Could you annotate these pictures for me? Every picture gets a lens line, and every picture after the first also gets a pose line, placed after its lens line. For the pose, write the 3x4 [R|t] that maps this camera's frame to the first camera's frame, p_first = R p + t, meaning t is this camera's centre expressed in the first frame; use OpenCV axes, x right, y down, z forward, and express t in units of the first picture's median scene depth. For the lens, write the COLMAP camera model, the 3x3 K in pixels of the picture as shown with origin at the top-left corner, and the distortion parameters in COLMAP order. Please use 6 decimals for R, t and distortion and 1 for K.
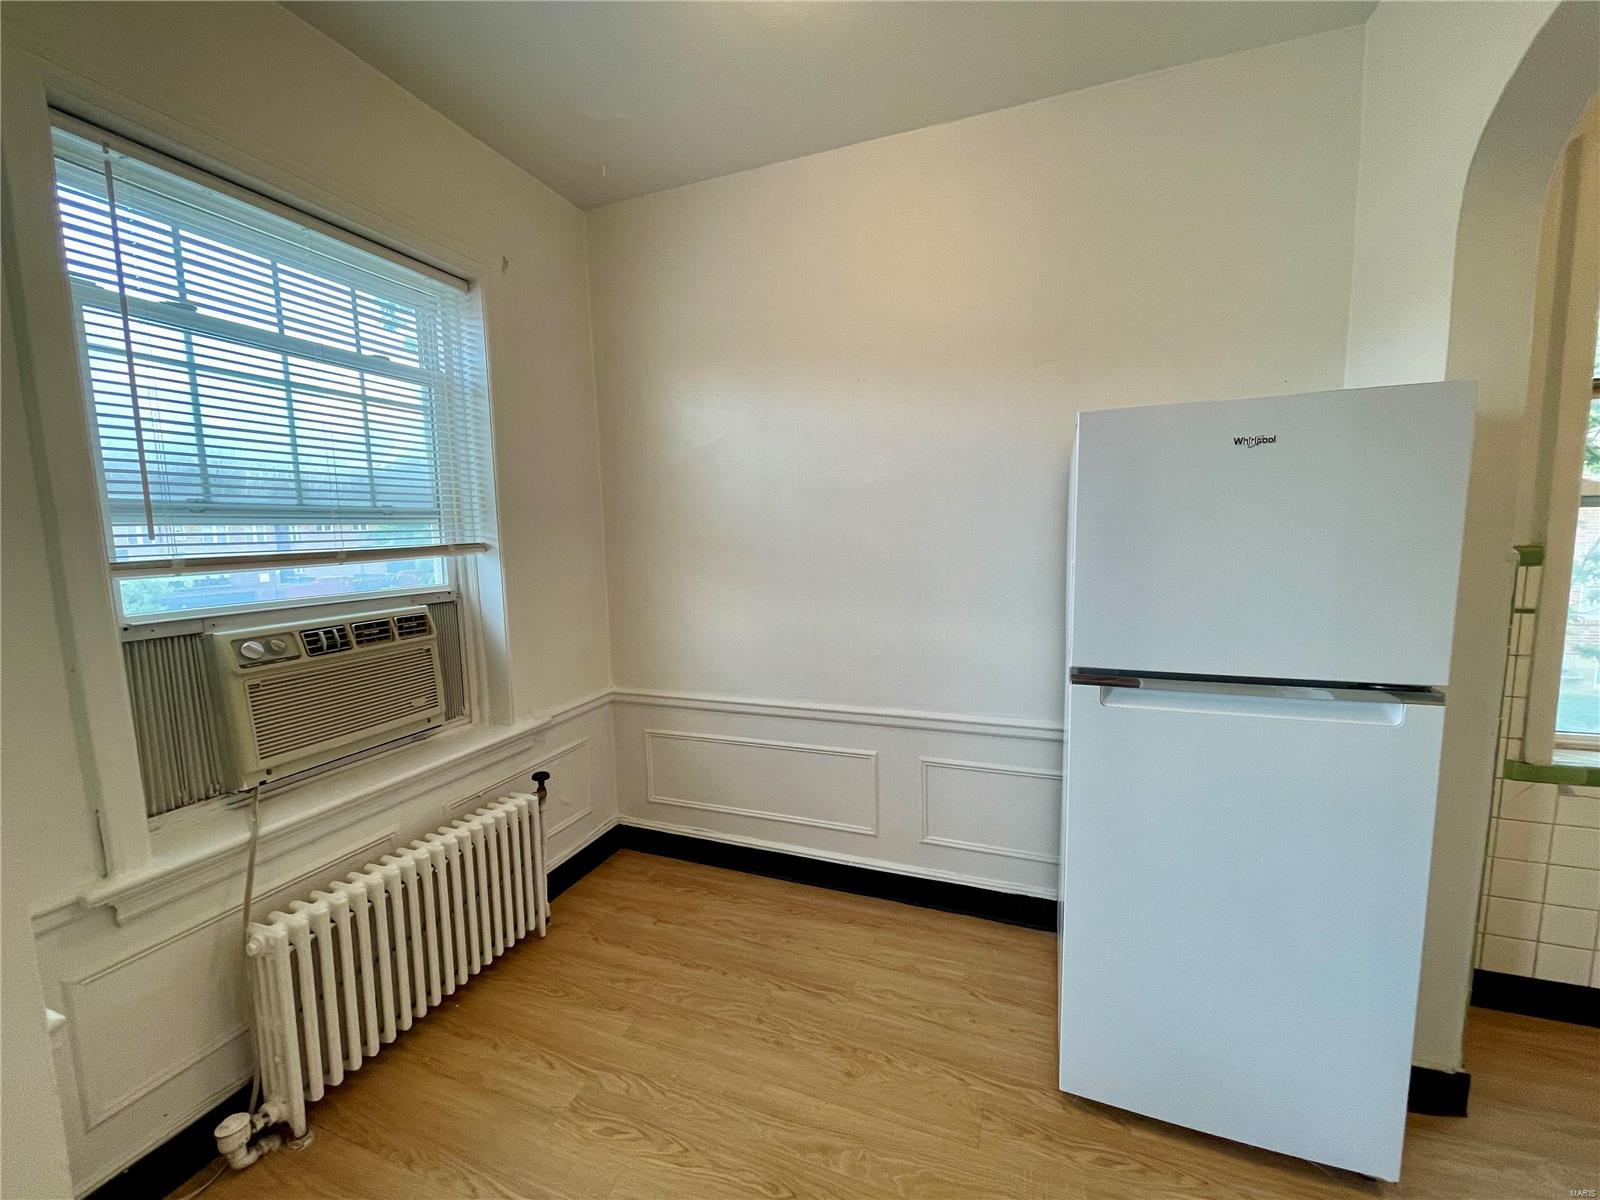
lens RADIAL K [[649.8, 0, 785.9], [0, 649.8, 601.2], [0, 0, 1]] dist [0.004050, 0.000336]
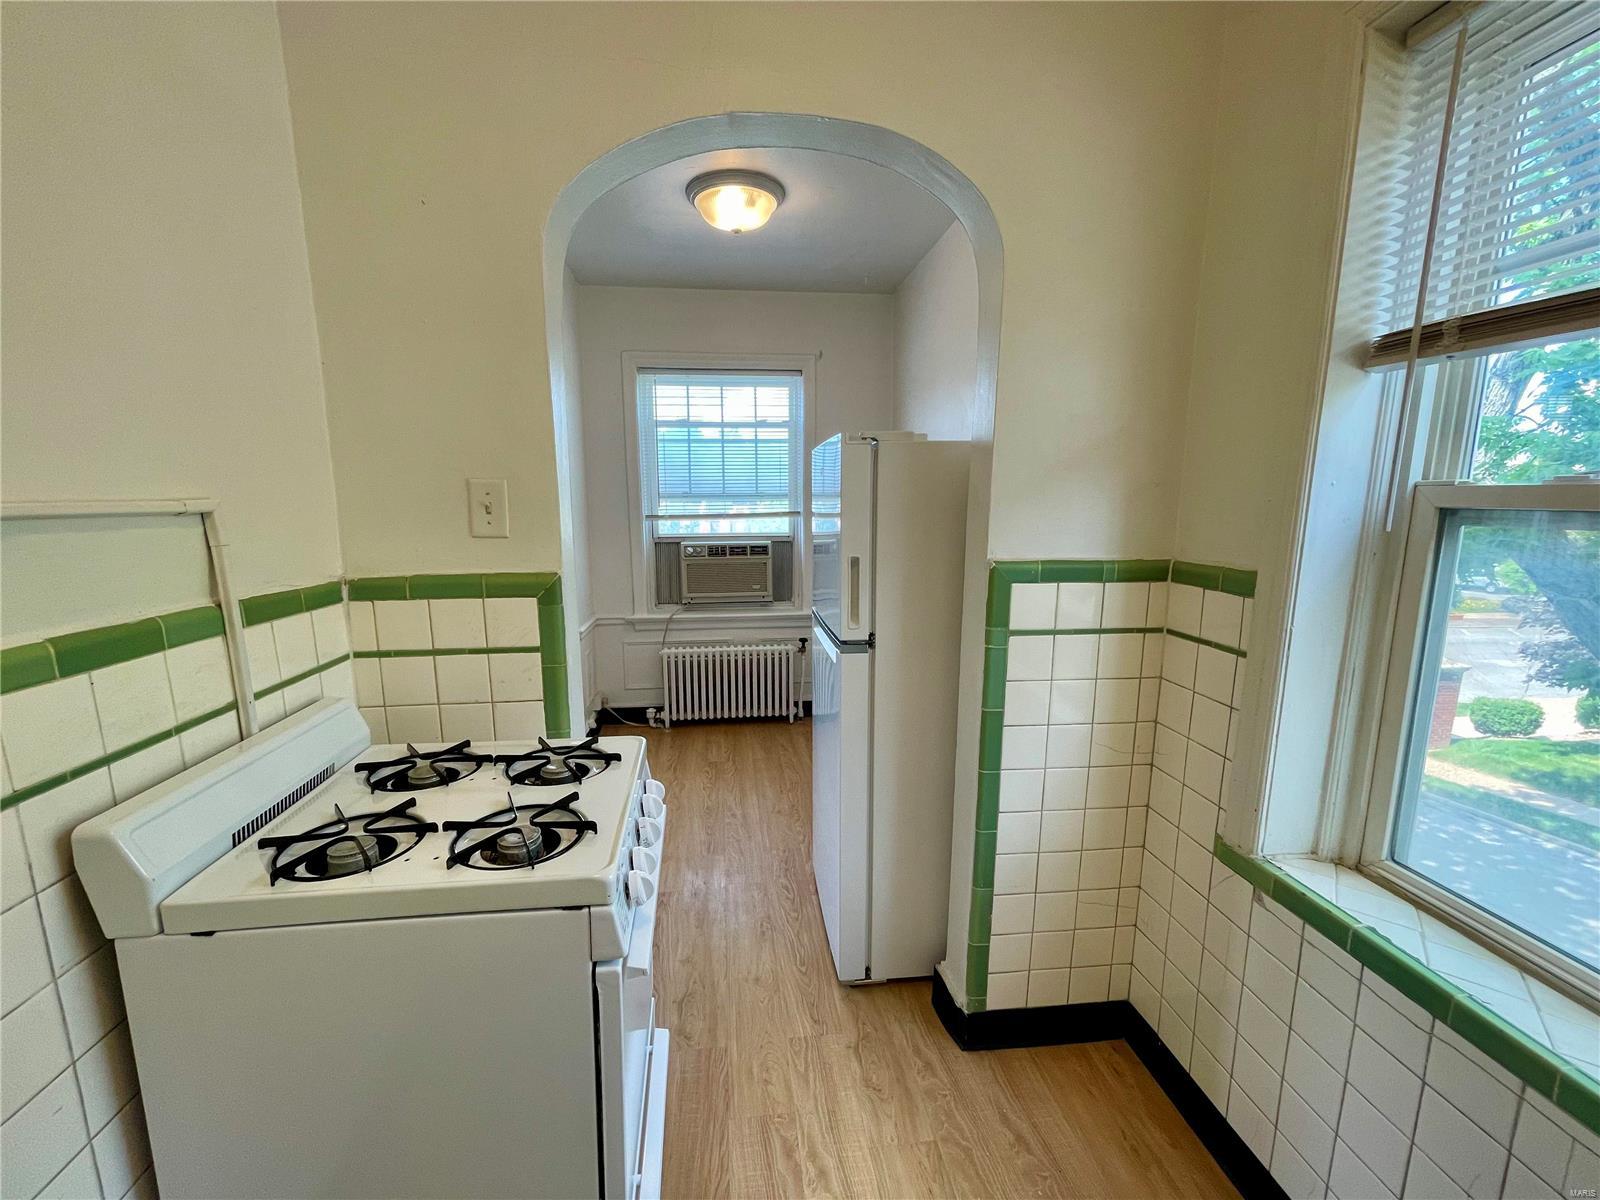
lens RADIAL K [[710.6, 0, 841.8], [0, 710.6, 609.2], [0, 0, 1]] dist [-0.000969, -0.000039]
pose [[0.462533, 0.159550, -0.872128, 1.659081], [-0.101381, 0.986740, 0.126750, -0.097234], [0.880787, 0.029791, 0.472575, 0.176830]]
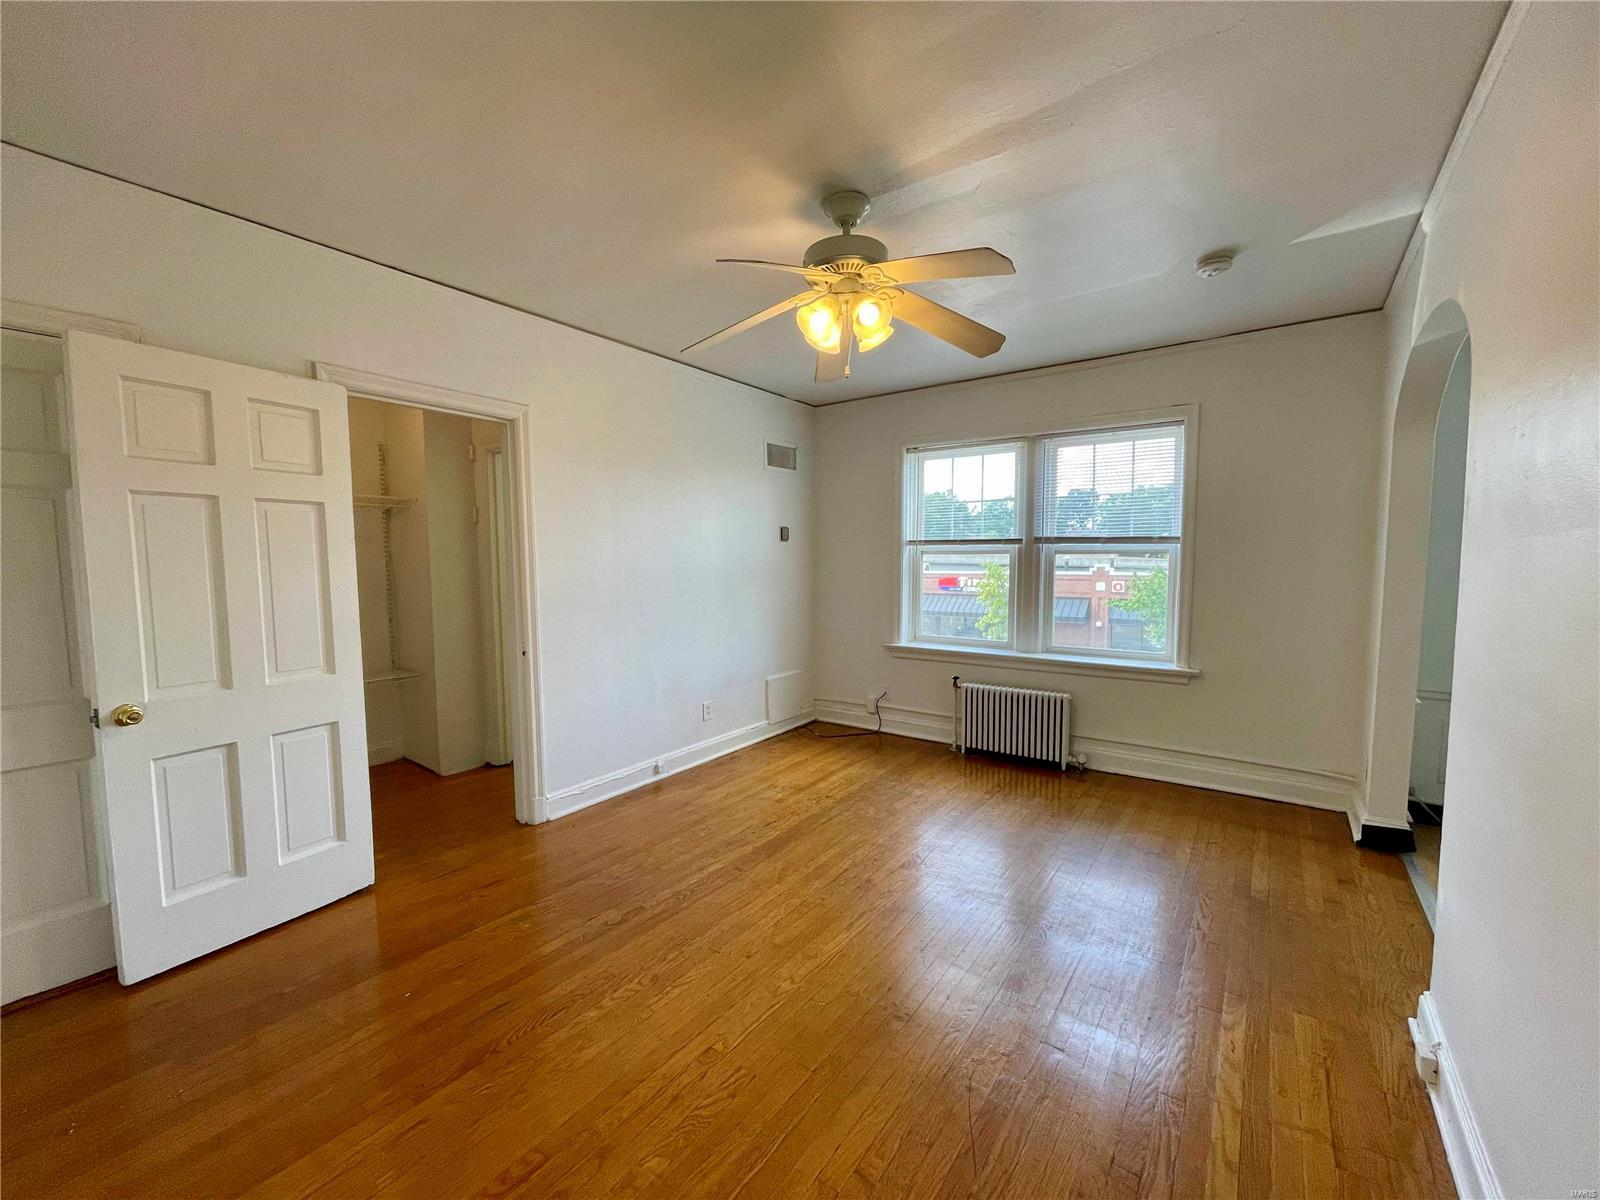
lens RADIAL K [[649.8, 0, 785.4], [0, 649.8, 600.6], [0, 0, 1]] dist [0.004050, 0.000336]
pose [[-0.255988, 0.096399, -0.961861, 2.220625], [-0.088055, 0.988553, 0.122509, -0.261137], [0.962661, 0.116058, -0.244570, 1.580998]]
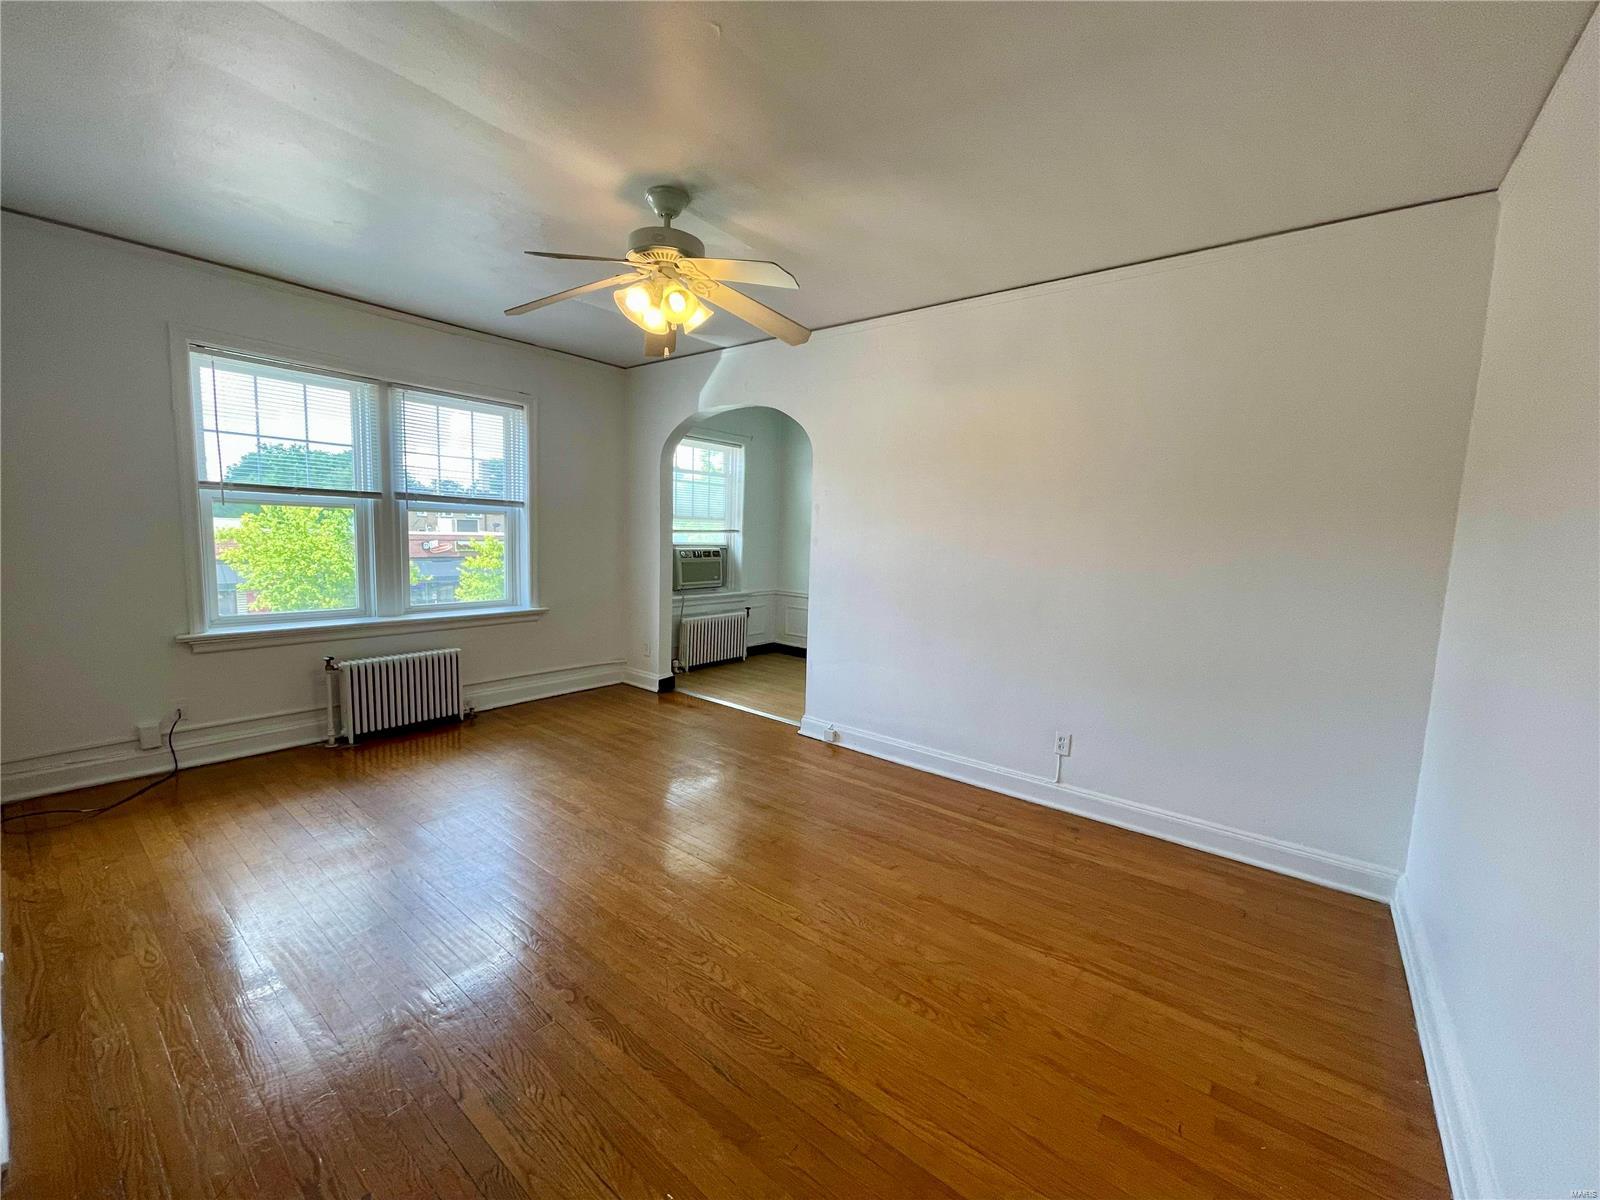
lens RADIAL K [[649.8, 0, 795.1], [0, 649.8, 601.3], [0, 0, 1]] dist [0.004050, 0.000336]
pose [[0.952604, 0.097902, -0.288030, 0.807205], [-0.095490, 0.995177, 0.022450, 0.173496], [0.288839, 0.006118, 0.957358, -2.117380]]
